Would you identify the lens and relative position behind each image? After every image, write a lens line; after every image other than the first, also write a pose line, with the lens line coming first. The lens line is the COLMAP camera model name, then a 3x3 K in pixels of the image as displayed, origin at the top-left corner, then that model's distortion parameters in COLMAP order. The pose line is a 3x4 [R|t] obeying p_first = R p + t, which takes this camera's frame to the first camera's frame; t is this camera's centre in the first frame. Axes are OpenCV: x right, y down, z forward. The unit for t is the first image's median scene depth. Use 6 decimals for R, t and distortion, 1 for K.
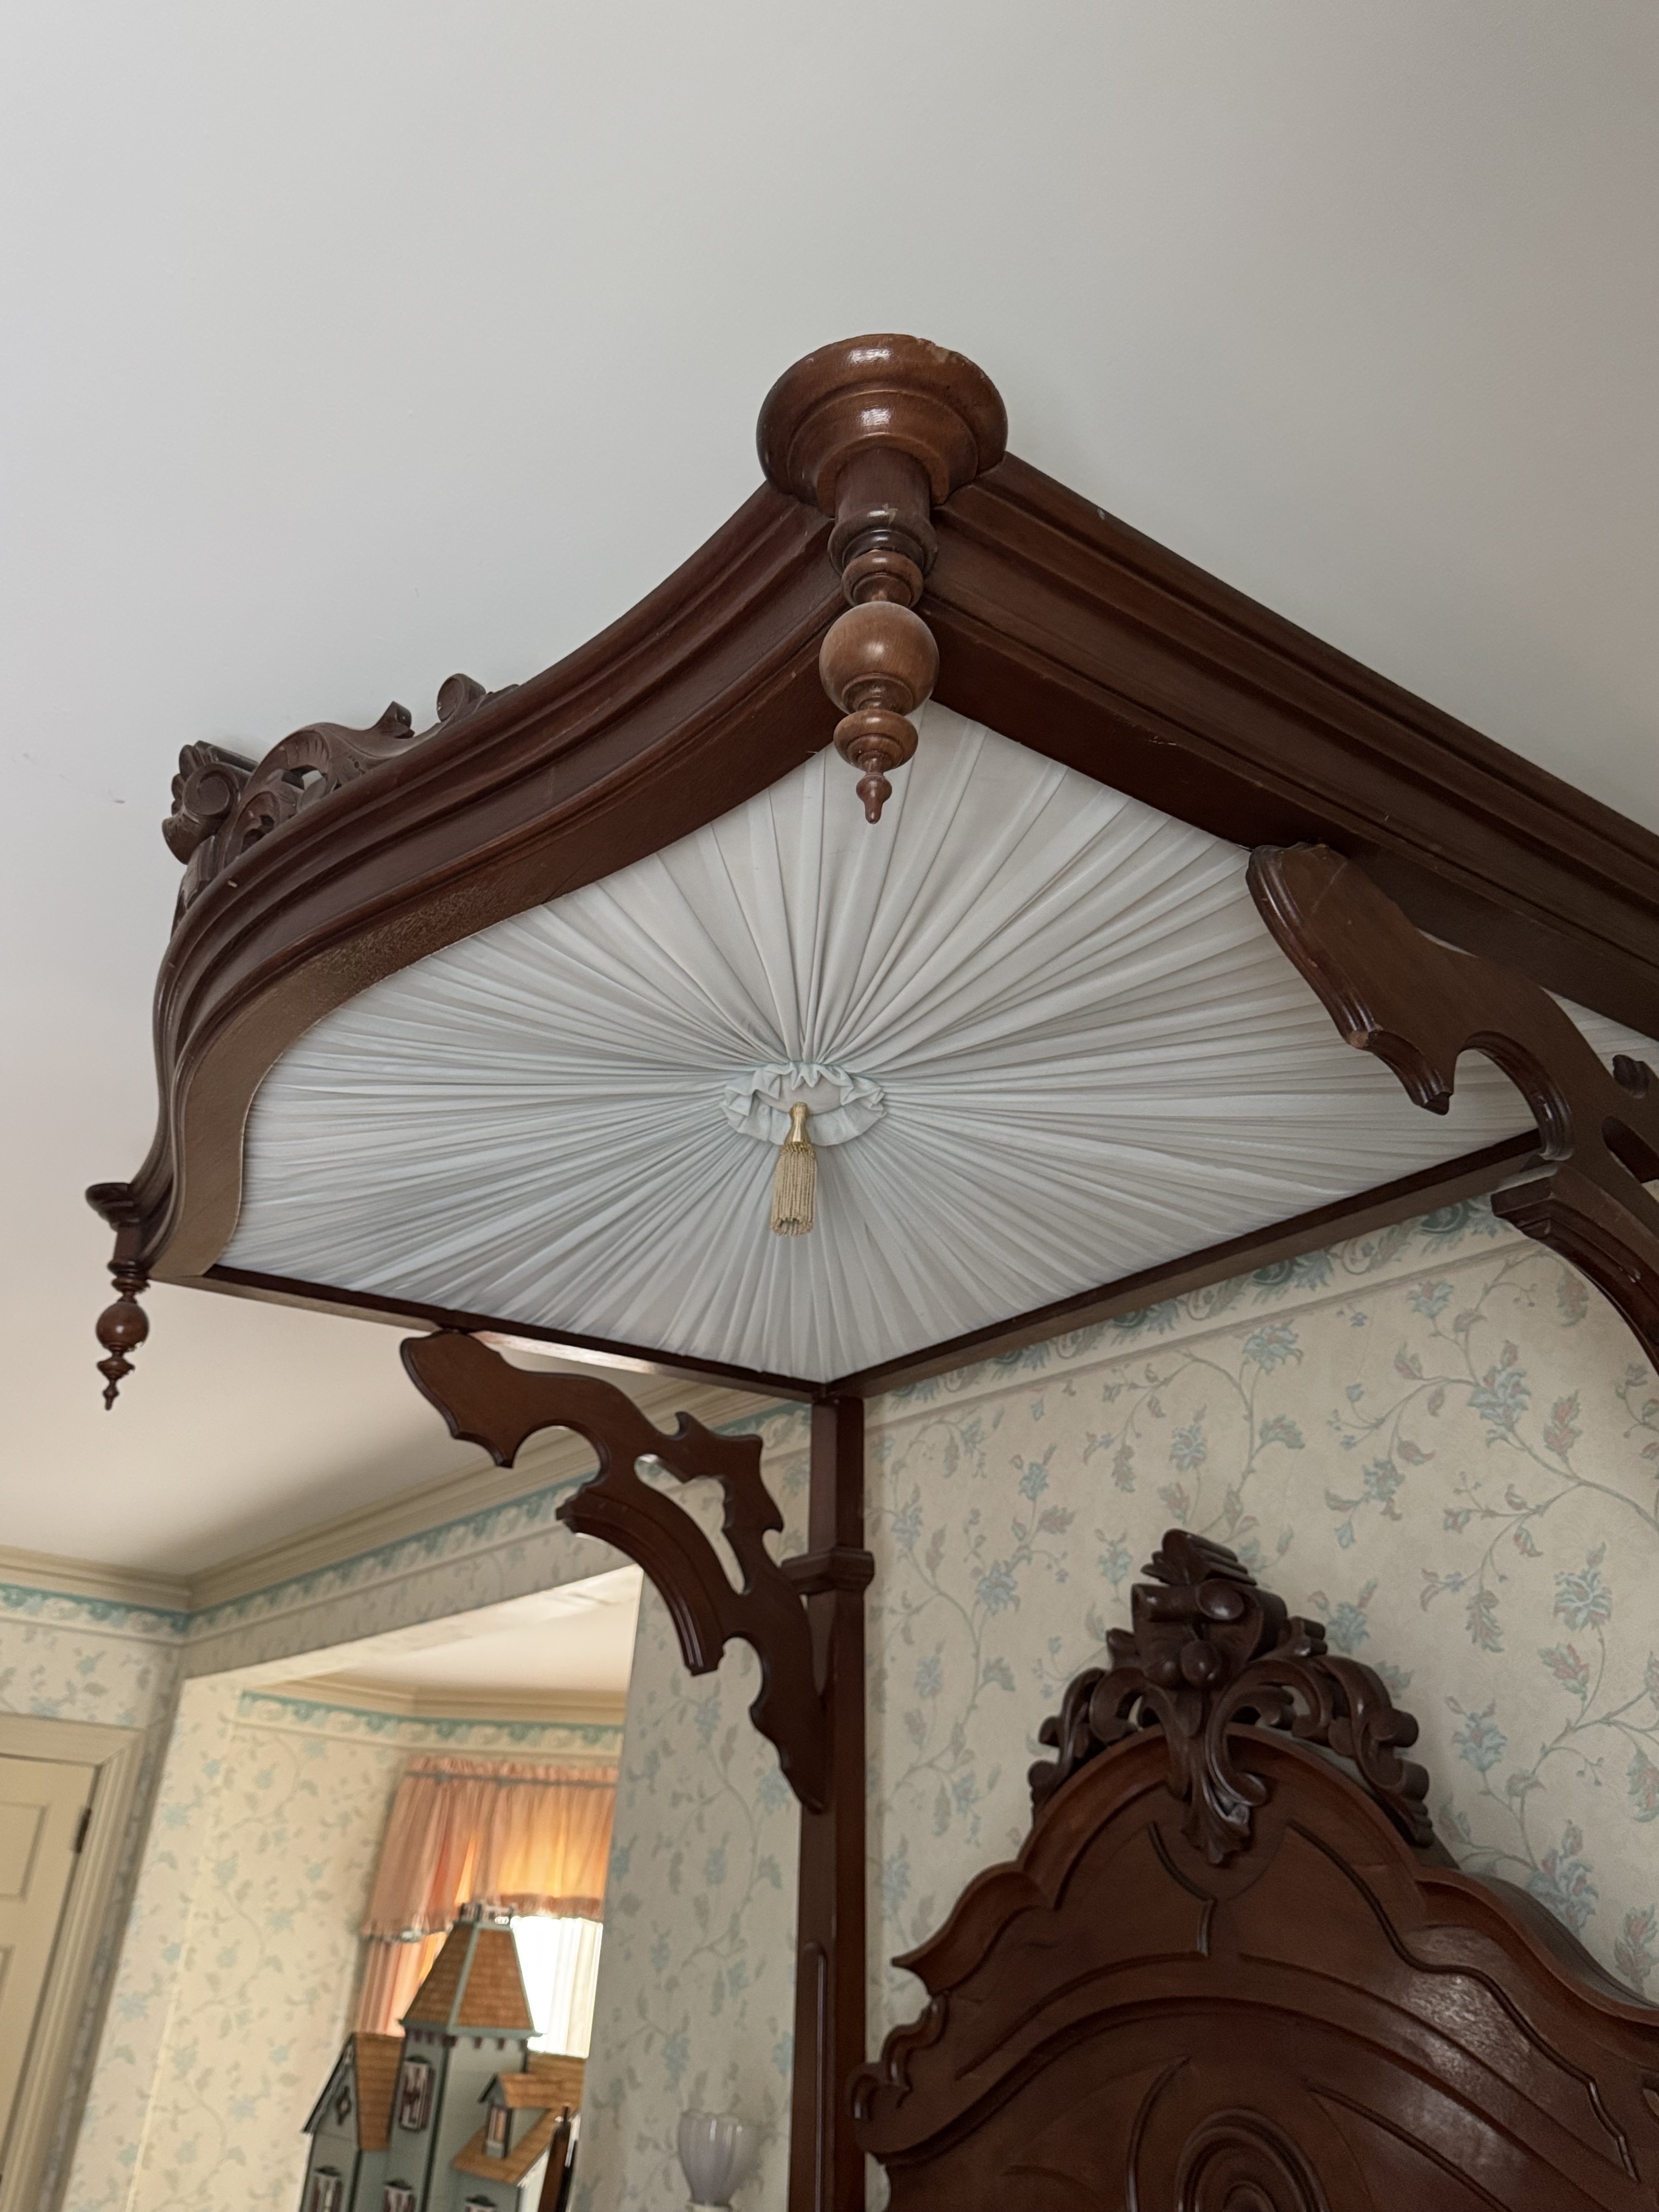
lens RADIAL K [[1651.8, 0, 808.6], [0, 1651.8, 1103.6], [0, 0, 1]] dist [0.045432, -0.065554]
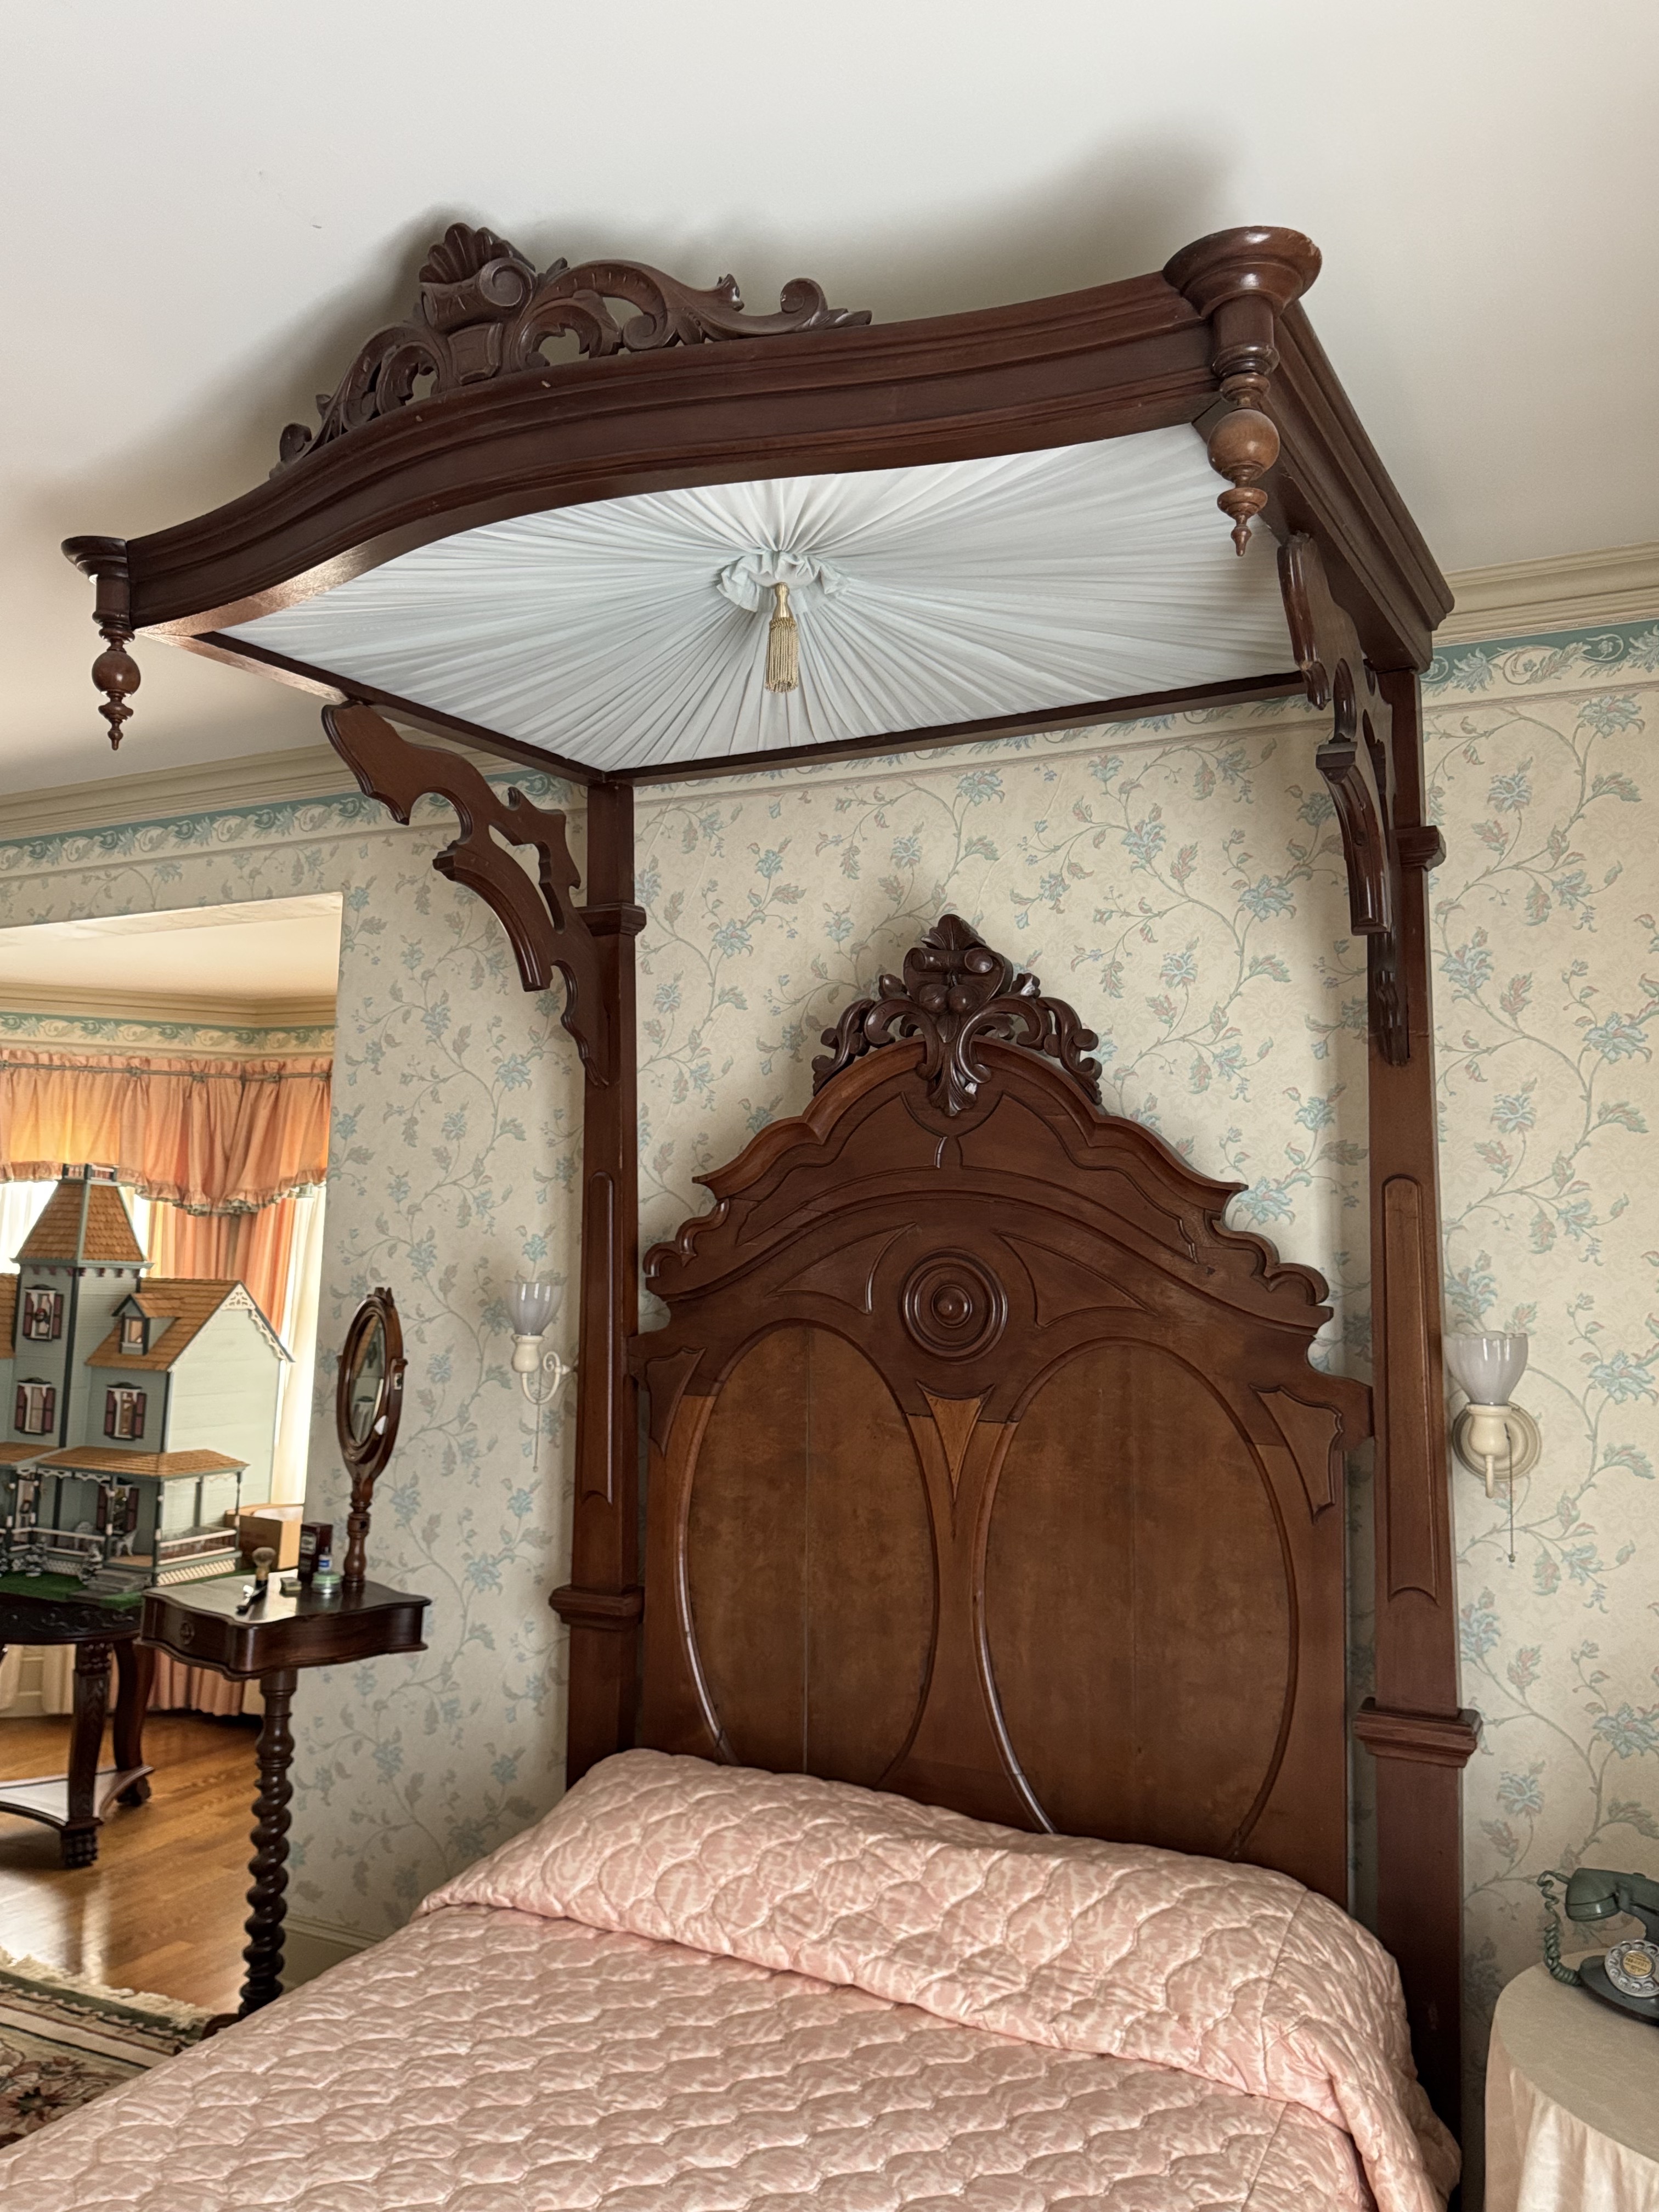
lens RADIAL K [[1651.8, 0, 817.9], [0, 1651.8, 1082.1], [0, 0, 1]] dist [0.045432, -0.065554]
pose [[0.898406, 0.008822, 0.439077, -0.479648], [-0.175355, 0.923846, 0.340235, -0.078452], [-0.402638, -0.382664, 0.831535, -0.219025]]
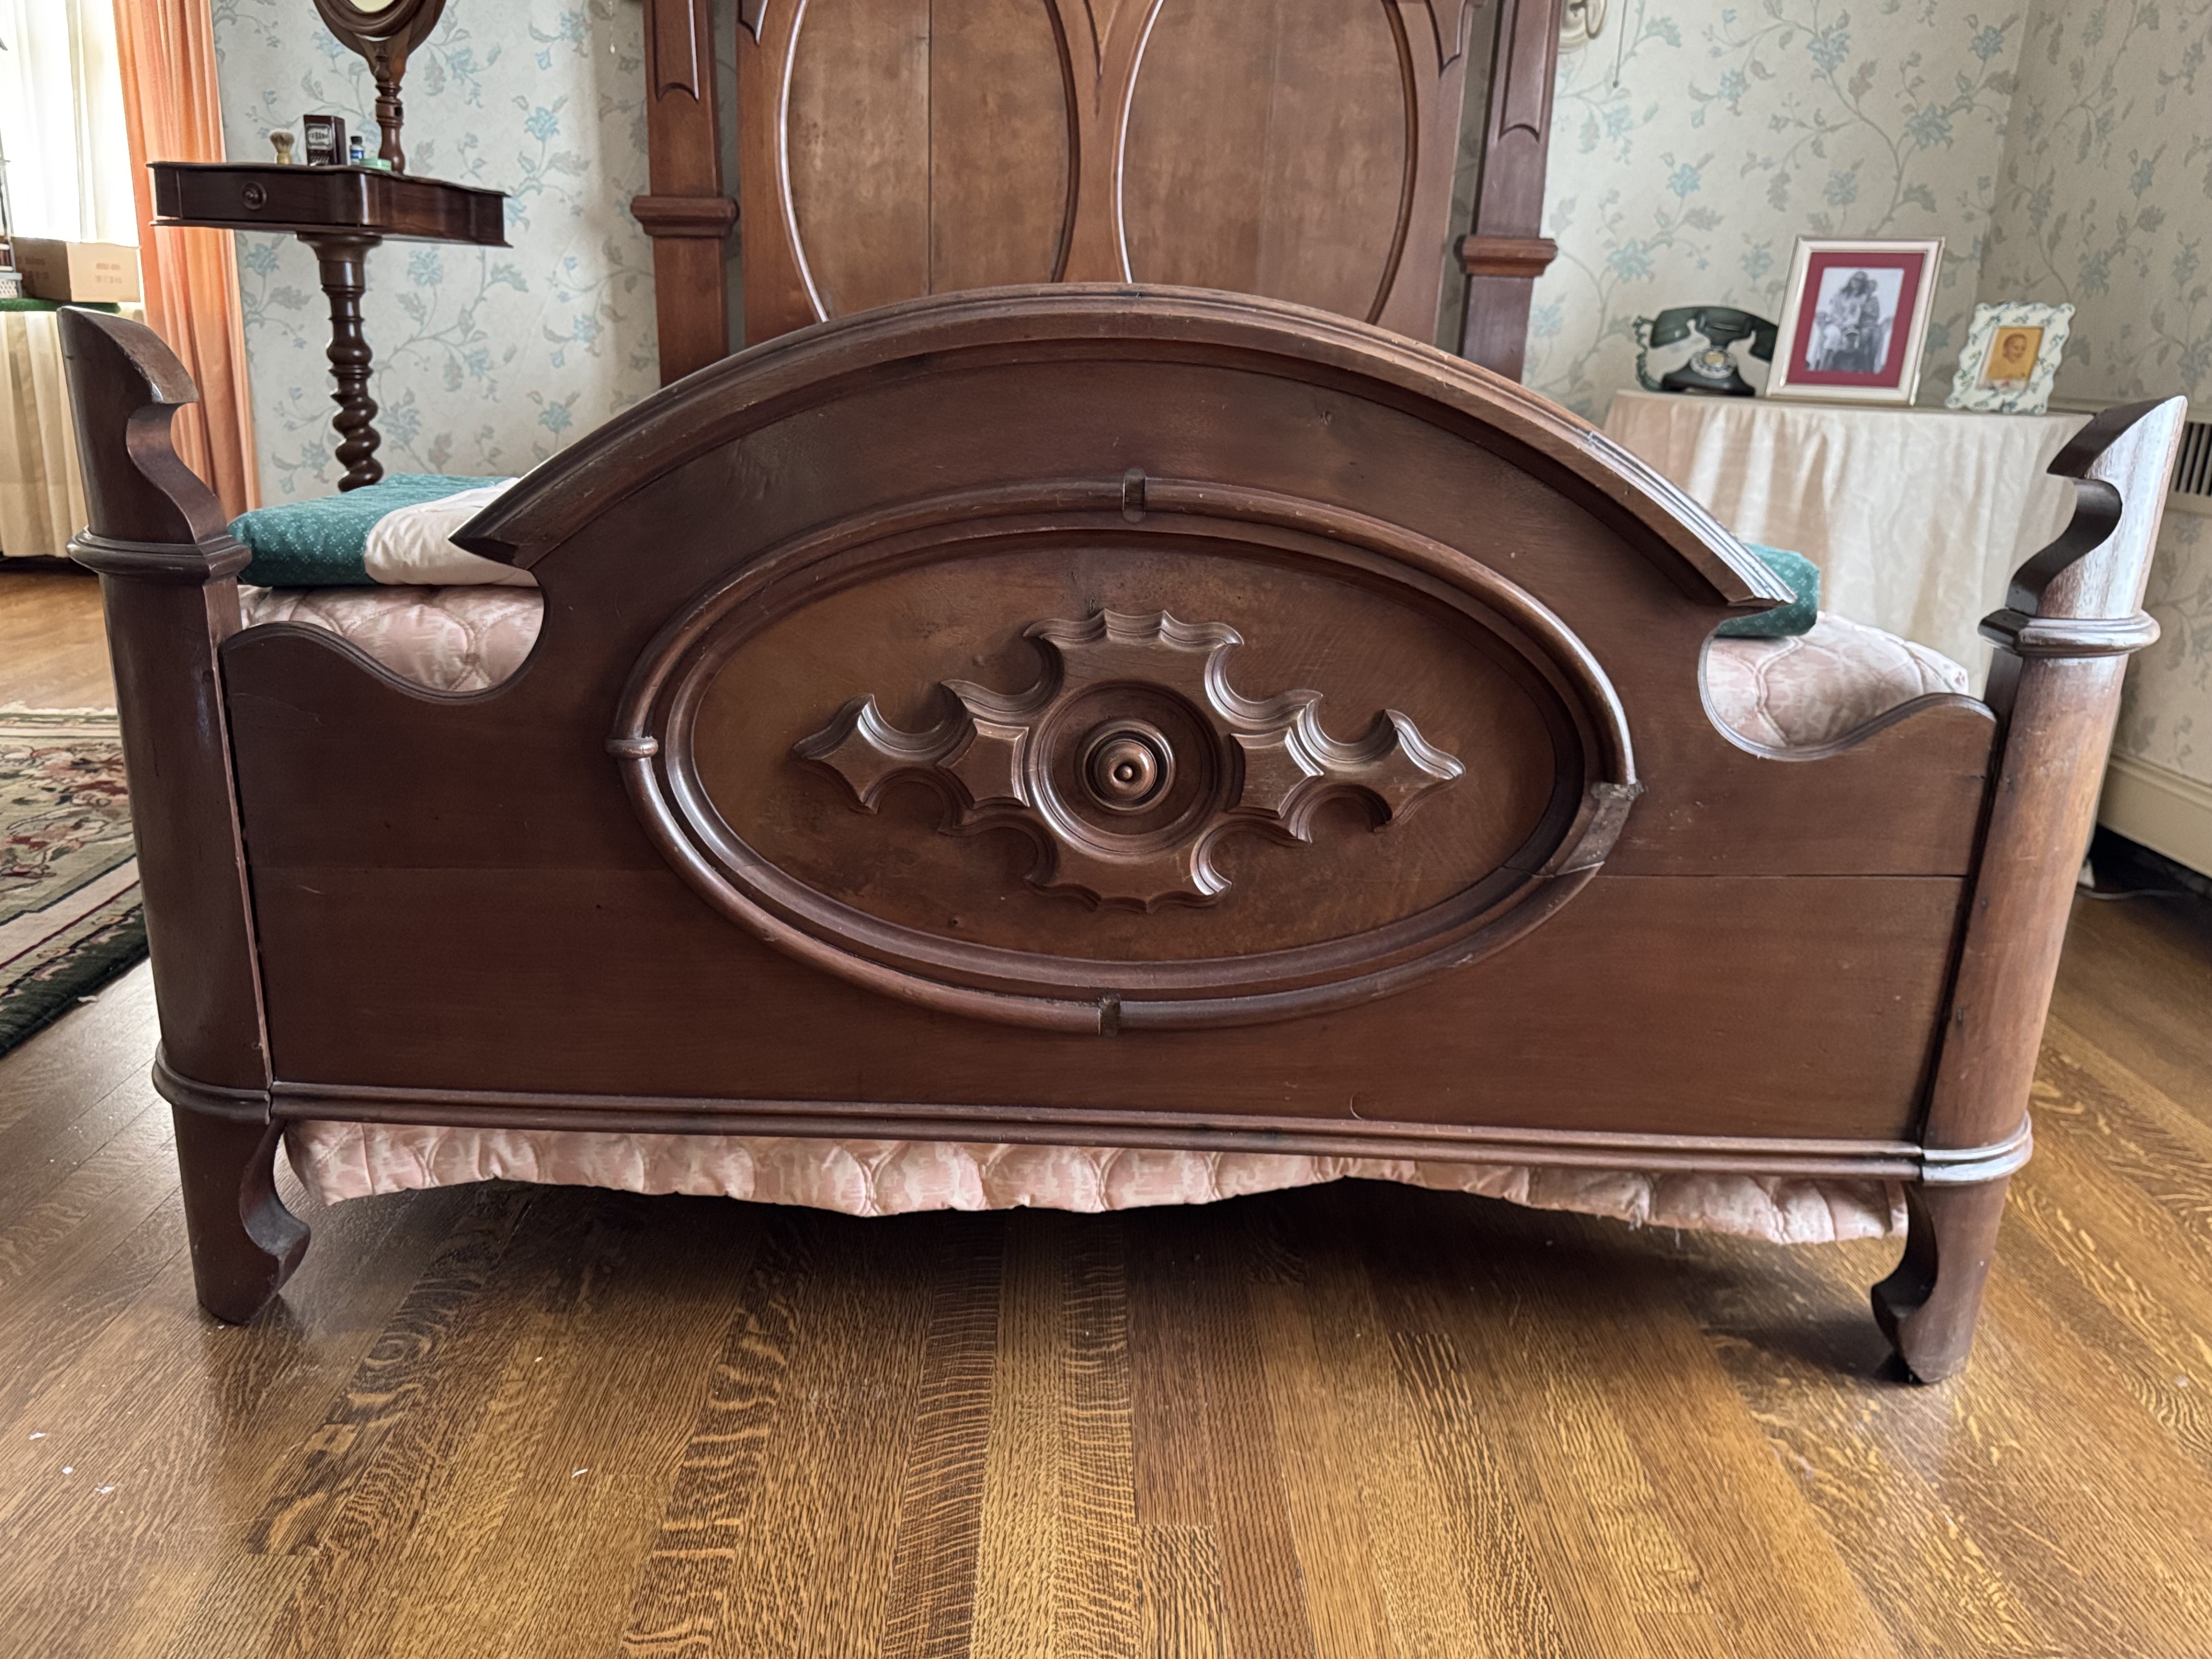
lens RADIAL K [[1651.8, 0, 1095.8], [0, 1651.8, 816.3], [0, 0, 1]] dist [0.045432, -0.065554]
pose [[0.595624, -0.265188, 0.758226, -0.991317], [-0.371864, 0.745659, 0.552911, 0.366266], [-0.712003, -0.611284, 0.345518, -0.126684]]
